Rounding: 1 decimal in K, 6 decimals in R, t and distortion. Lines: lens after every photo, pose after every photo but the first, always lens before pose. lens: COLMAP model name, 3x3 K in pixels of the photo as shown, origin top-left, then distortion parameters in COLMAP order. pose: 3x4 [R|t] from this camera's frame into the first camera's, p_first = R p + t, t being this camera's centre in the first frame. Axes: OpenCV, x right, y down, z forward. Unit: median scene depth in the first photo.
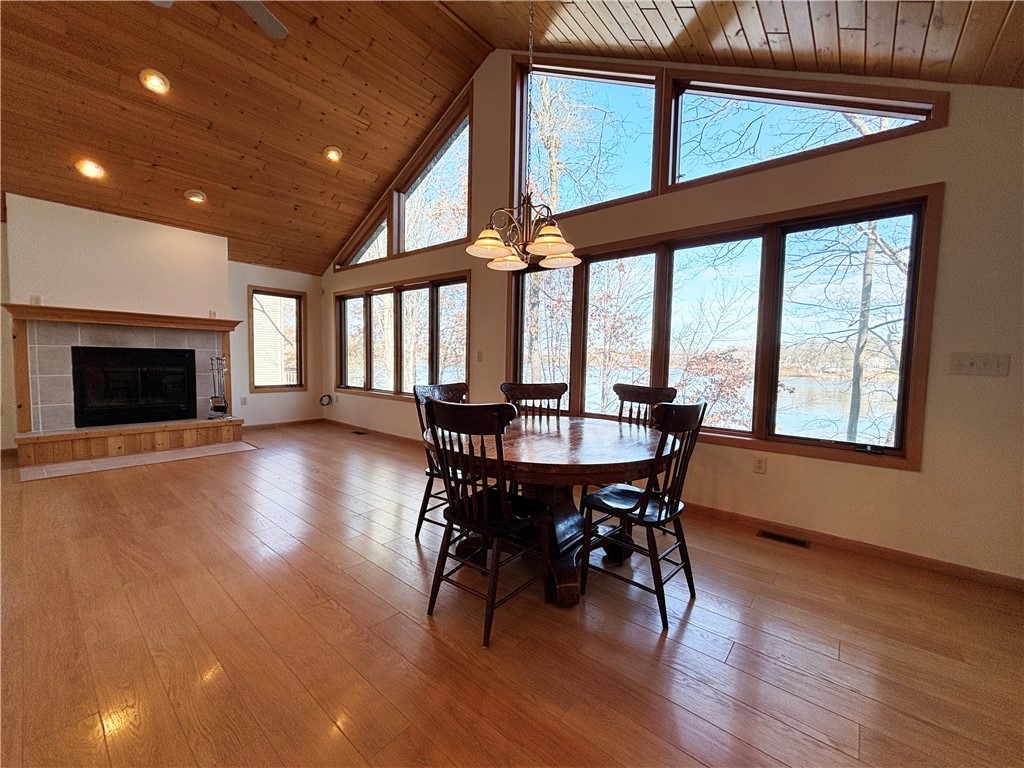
lens RADIAL K [[410.6, 0, 512.0], [0, 410.6, 384.0], [0, 0, 1]] dist [0.000930, -0.000500]
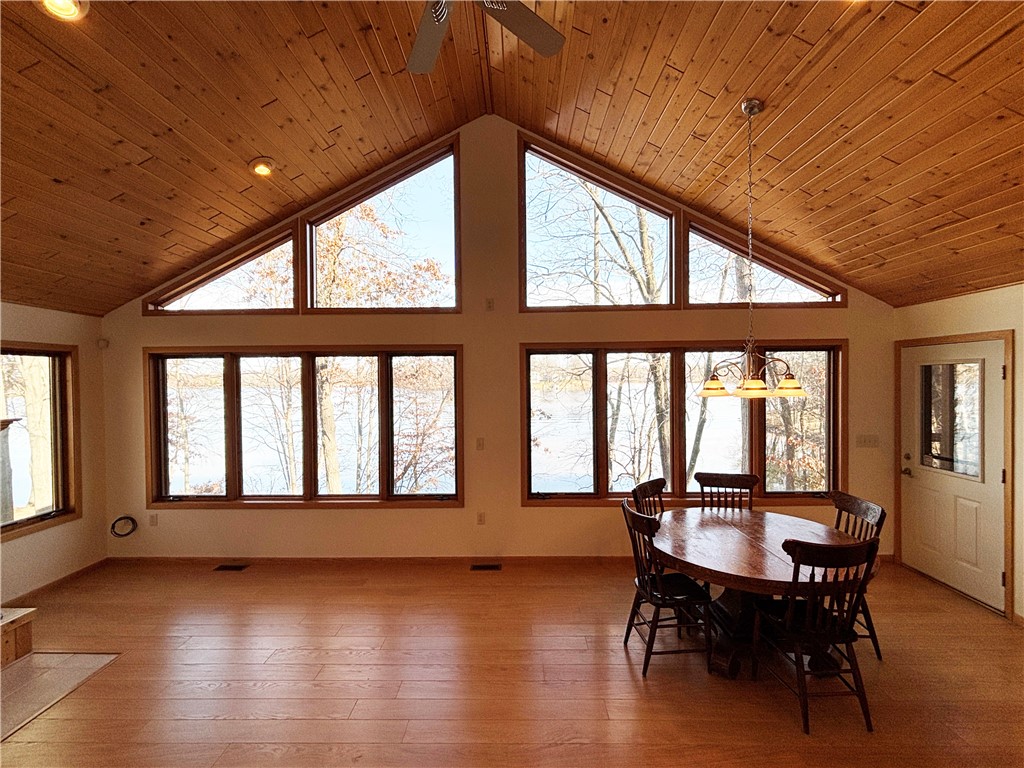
lens RADIAL K [[470.4, 0, 512.5], [0, 470.4, 385.3], [0, 0, 1]] dist [0.022205, -0.000288]
pose [[0.776942, -0.040513, 0.628267, -0.670043], [0.063101, 0.997913, -0.013685, -0.178864], [-0.626402, 0.050277, 0.777877, 0.164103]]
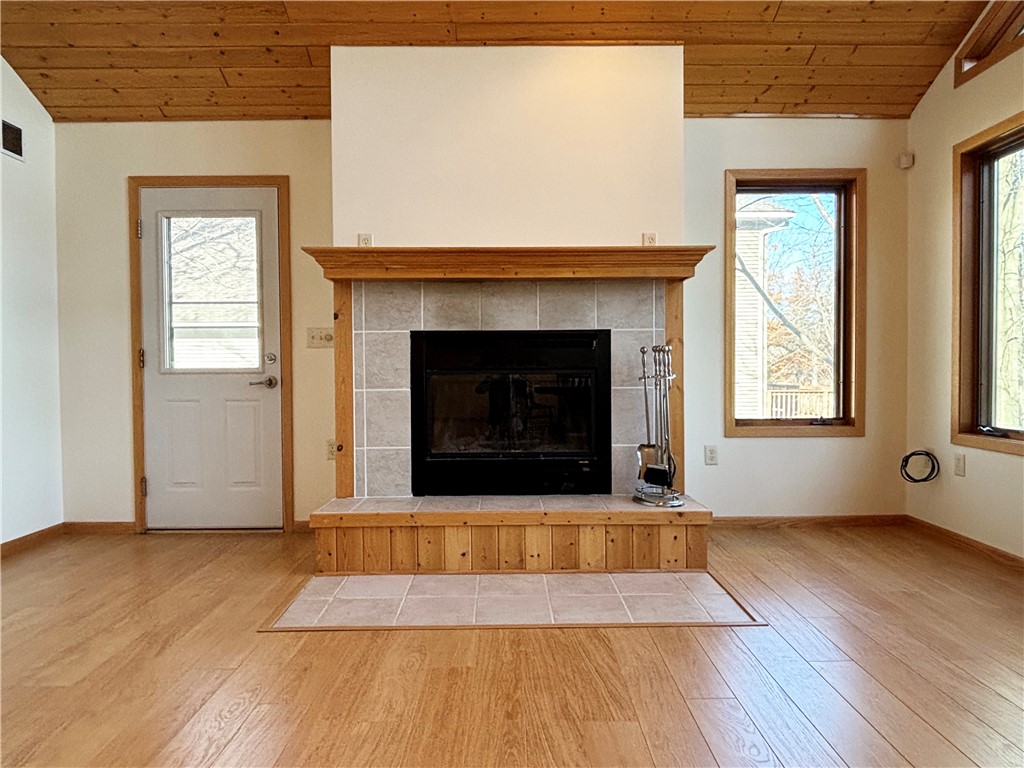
lens RADIAL K [[639.7, 0, 514.3], [0, 639.7, 383.7], [0, 0, 1]] dist [0.002855, -0.001328]
pose [[0.645027, -0.007041, -0.764127, -0.396065], [-0.025724, 0.999191, -0.030922, -0.007348], [0.763727, 0.039602, 0.644324, 0.593201]]
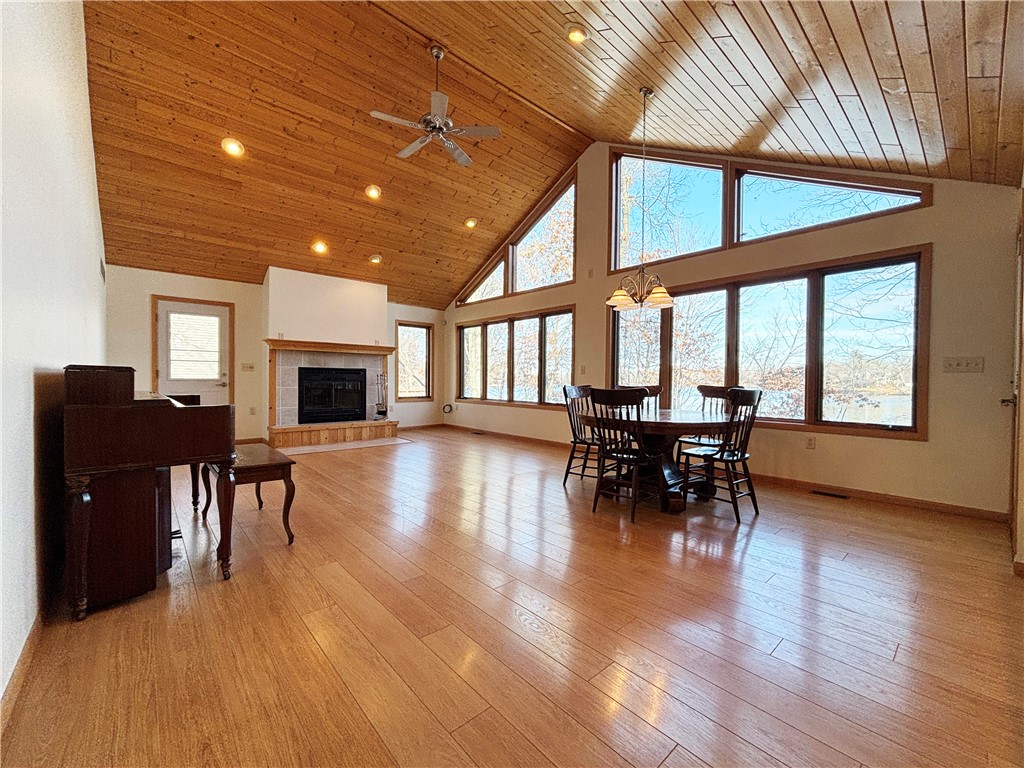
lens RADIAL K [[415.4, 0, 515.0], [0, 415.4, 384.8], [0, 0, 1]] dist [0.000646, -0.000010]
pose [[0.990198, -0.009941, -0.139319, -0.114180], [0.003123, 0.998790, -0.049071, 0.043764], [0.139638, 0.048155, 0.989031, -0.330581]]
